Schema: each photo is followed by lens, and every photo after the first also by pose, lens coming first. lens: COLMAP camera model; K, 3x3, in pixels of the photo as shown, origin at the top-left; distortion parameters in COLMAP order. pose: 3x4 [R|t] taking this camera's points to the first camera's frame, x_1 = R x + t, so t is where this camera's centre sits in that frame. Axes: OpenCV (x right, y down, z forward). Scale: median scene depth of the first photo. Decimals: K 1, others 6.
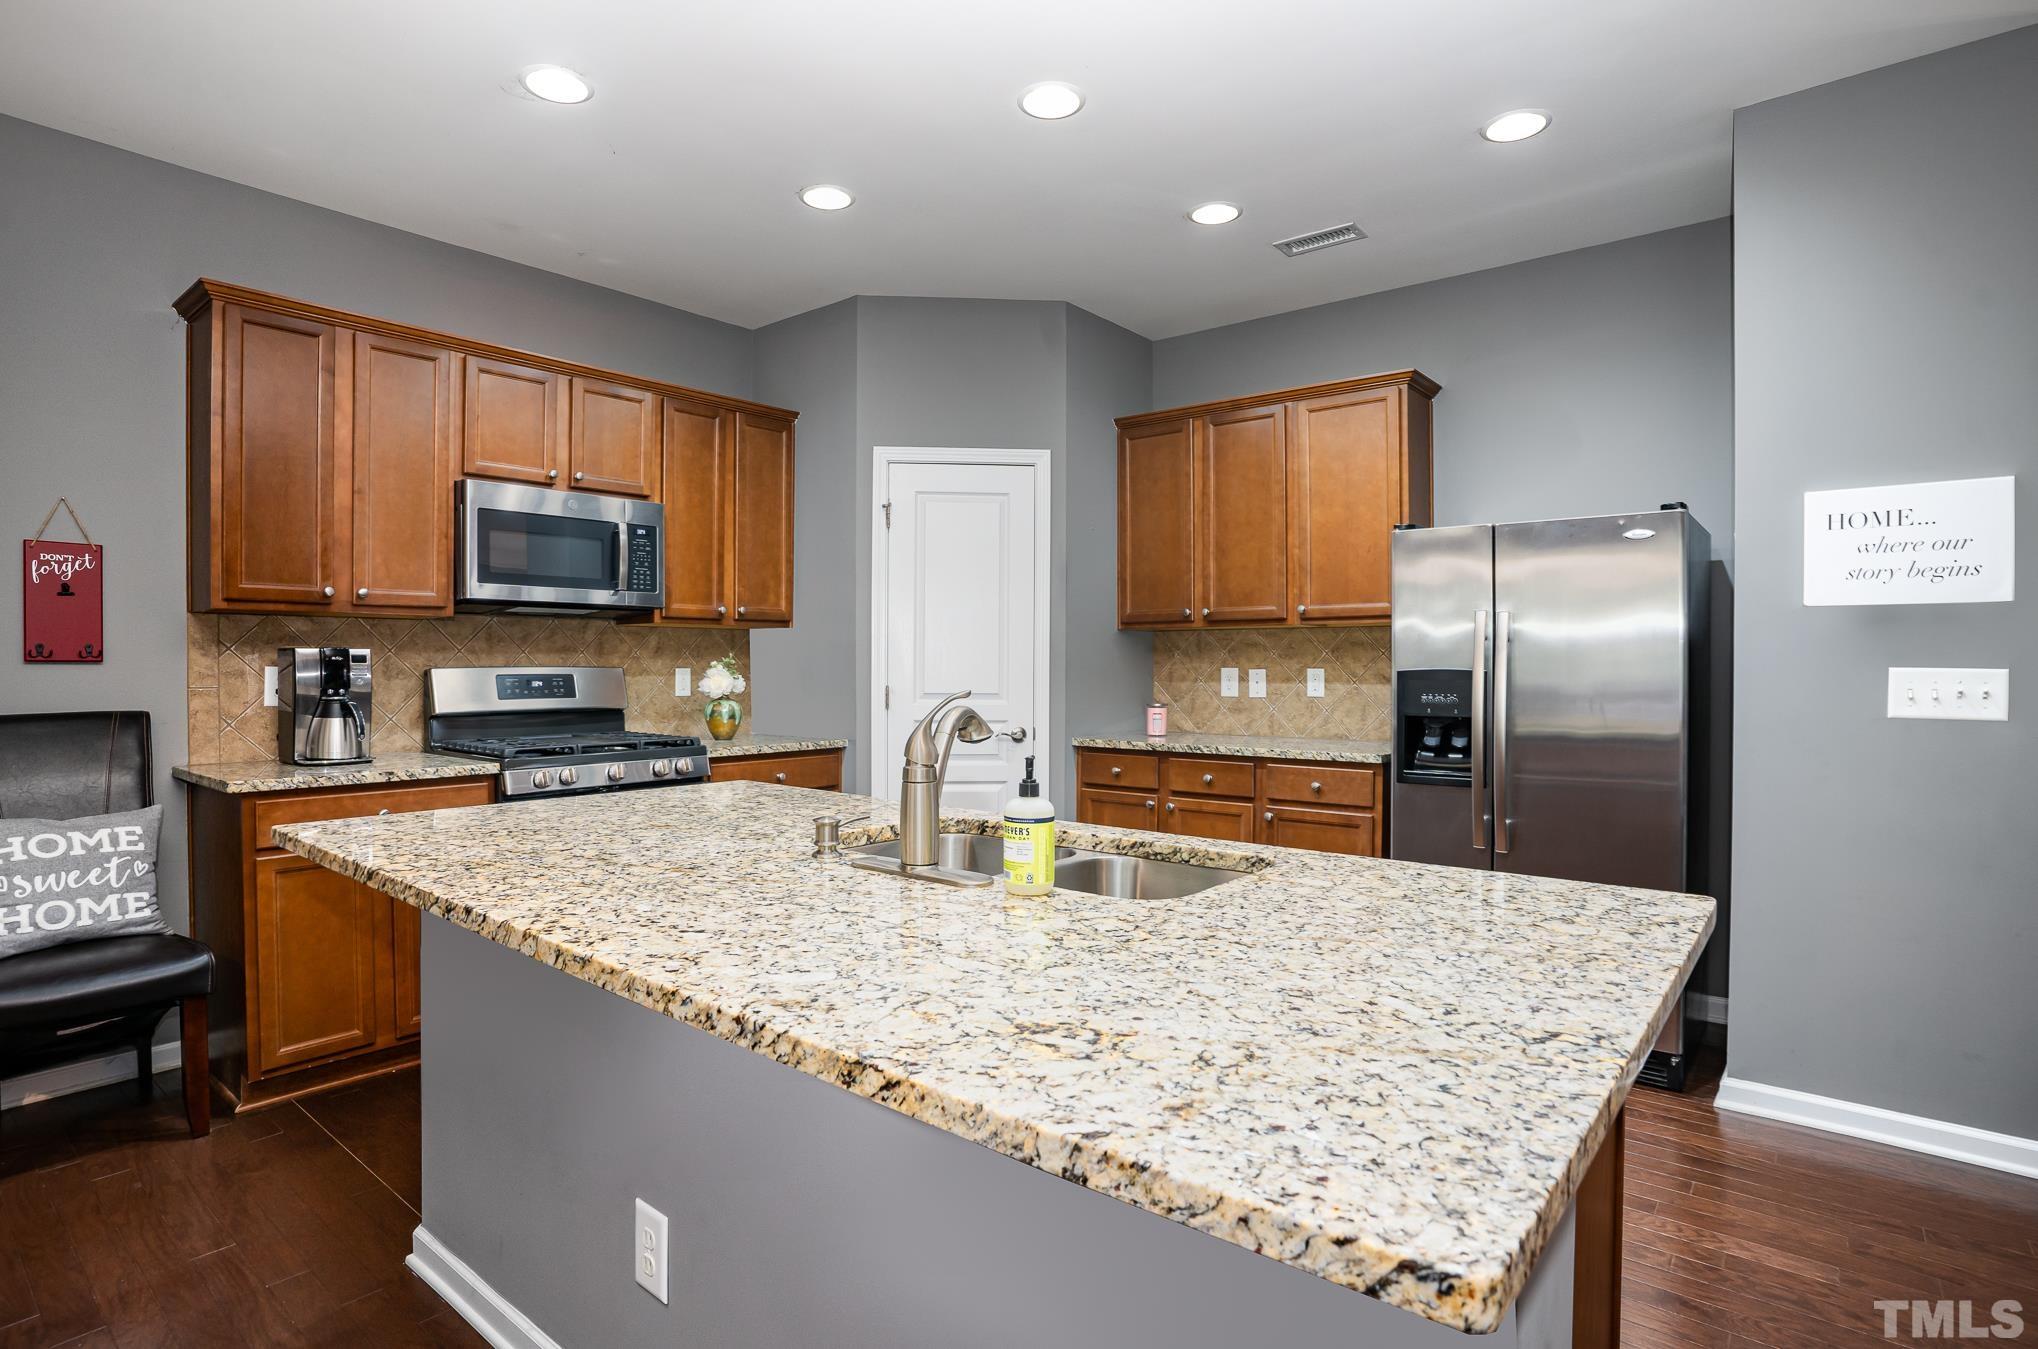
lens RADIAL K [[1037.5, 0, 1005.2], [0, 1037.5, 676.5], [0, 0, 1]] dist [-0.079248, 0.037623]
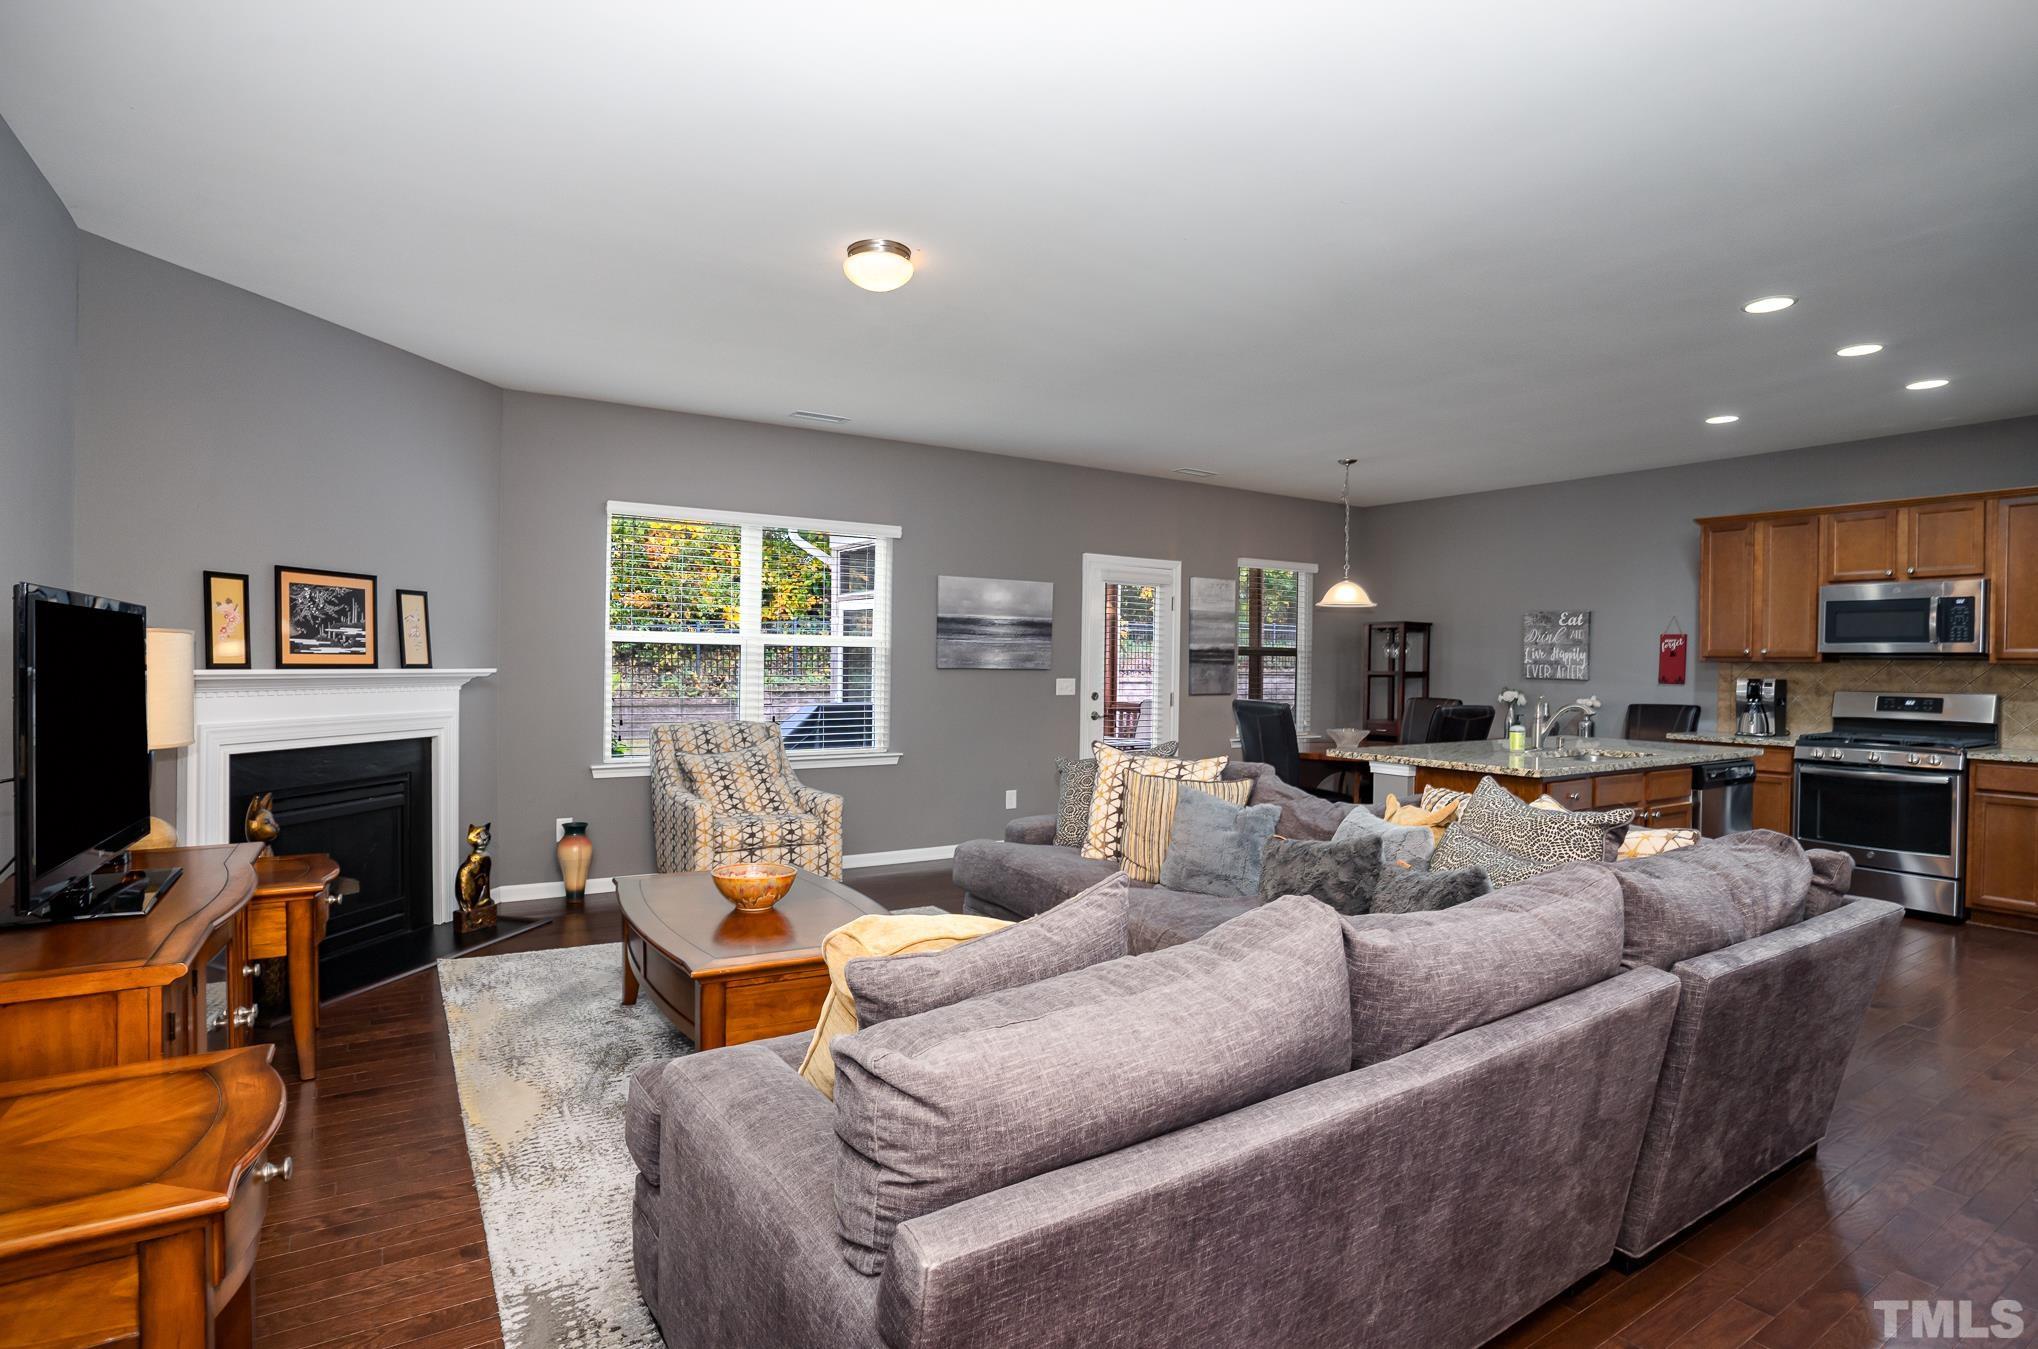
lens RADIAL K [[1037.5, 0, 1005.2], [0, 1037.5, 676.5], [0, 0, 1]] dist [-0.079248, 0.037623]
pose [[-0.291503, 0.009849, -0.956519, 1.437641], [-0.024955, 0.999528, 0.017897, -0.026356], [0.956244, 0.029087, -0.291120, 0.117859]]
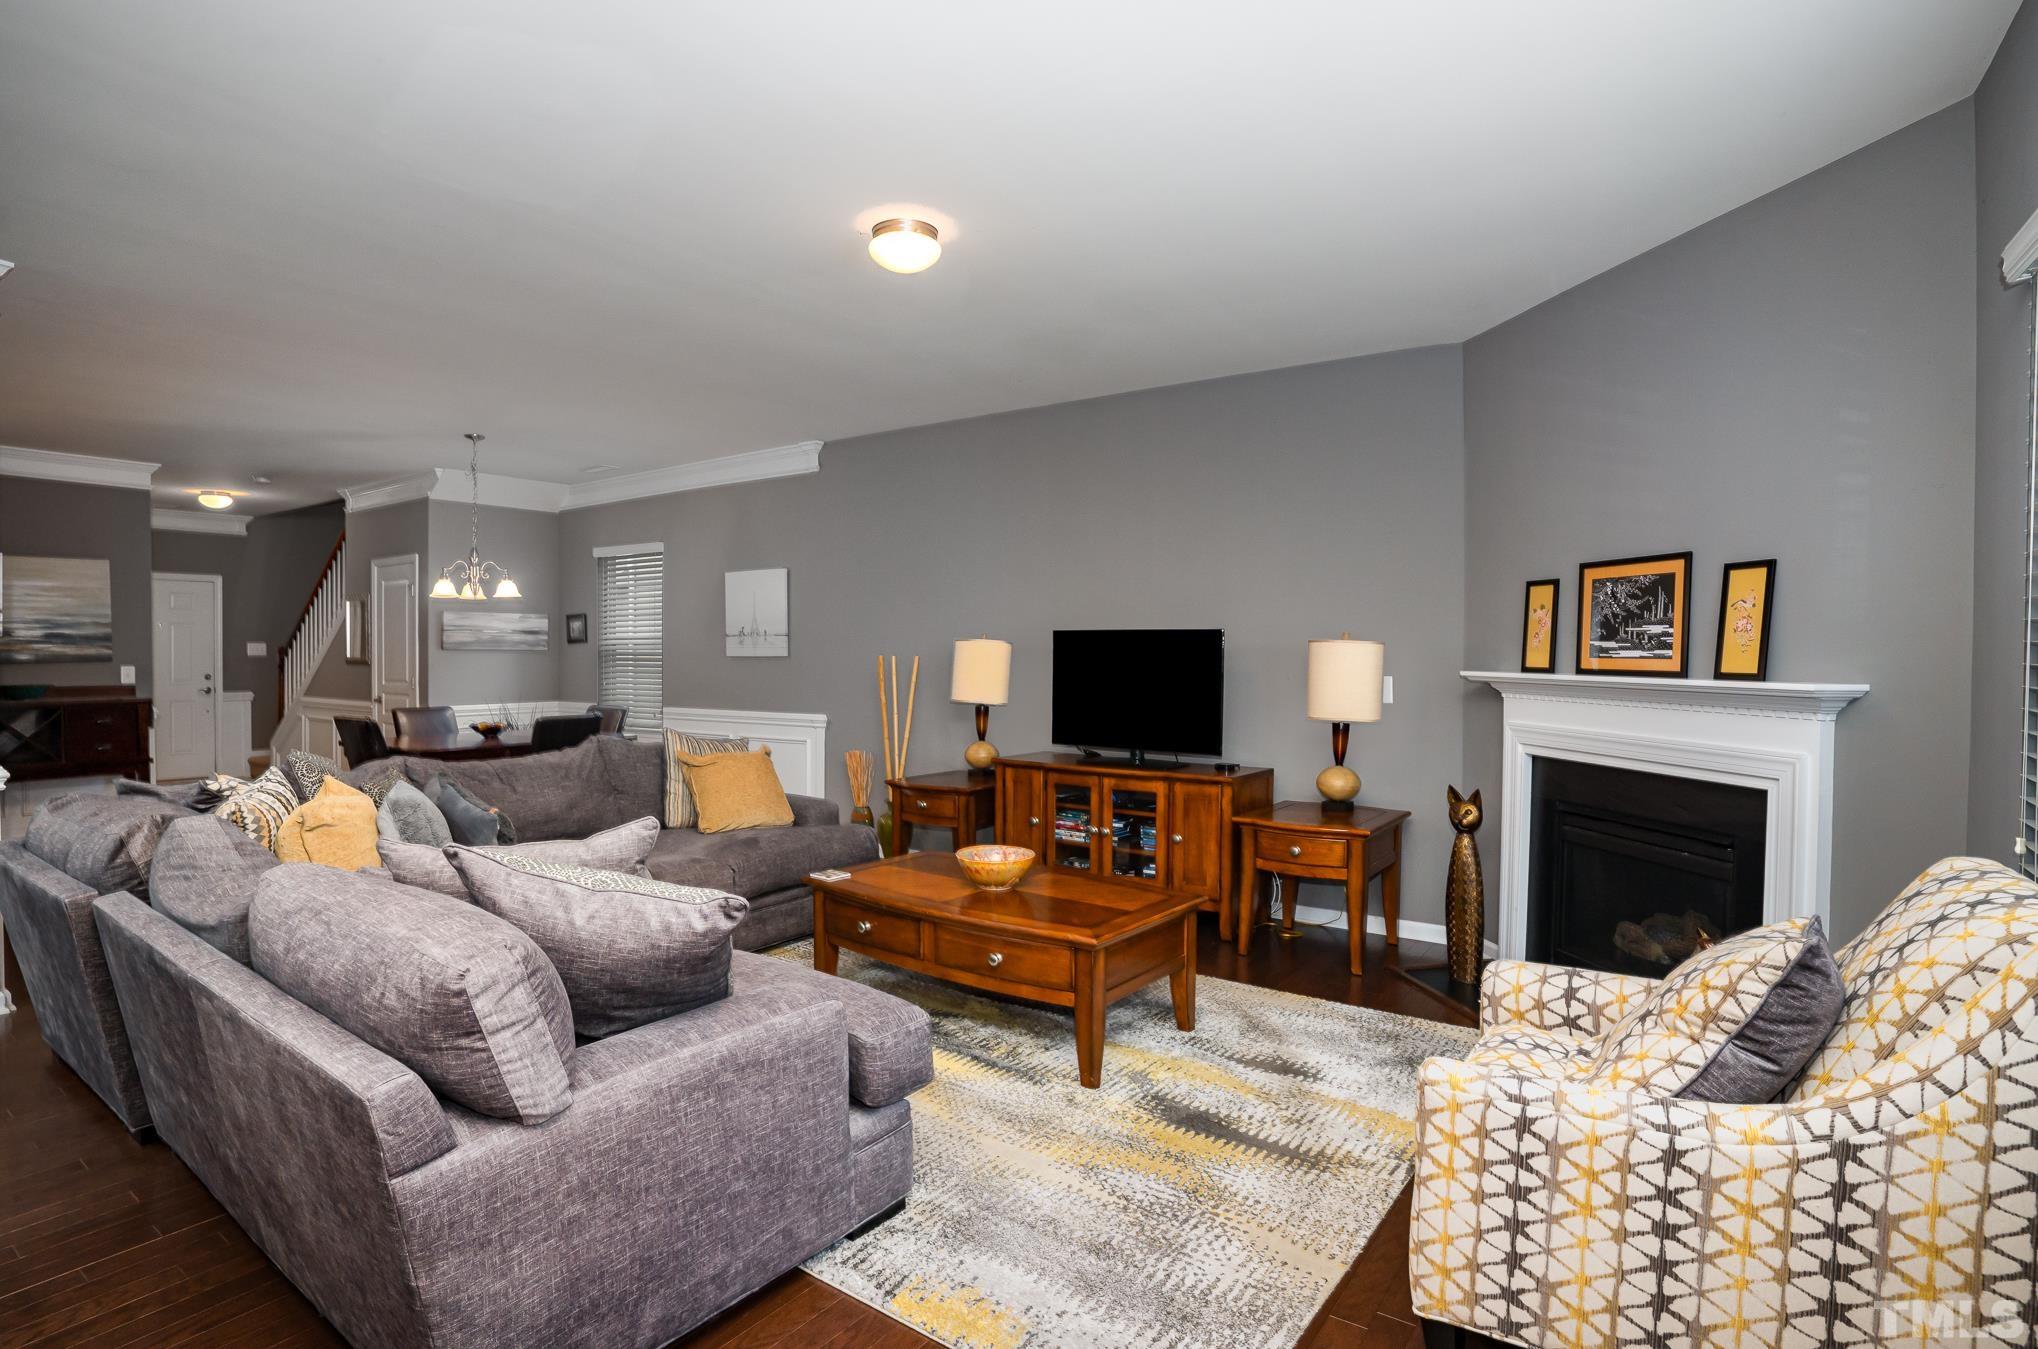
lens RADIAL K [[1037.5, 0, 1005.2], [0, 1037.5, 676.5], [0, 0, 1]] dist [-0.079248, 0.037623]
pose [[-0.069979, -0.026500, 0.997196, -0.325773], [0.010386, 0.999574, 0.027292, -0.027195], [-0.997494, 0.012267, -0.069674, -0.292809]]
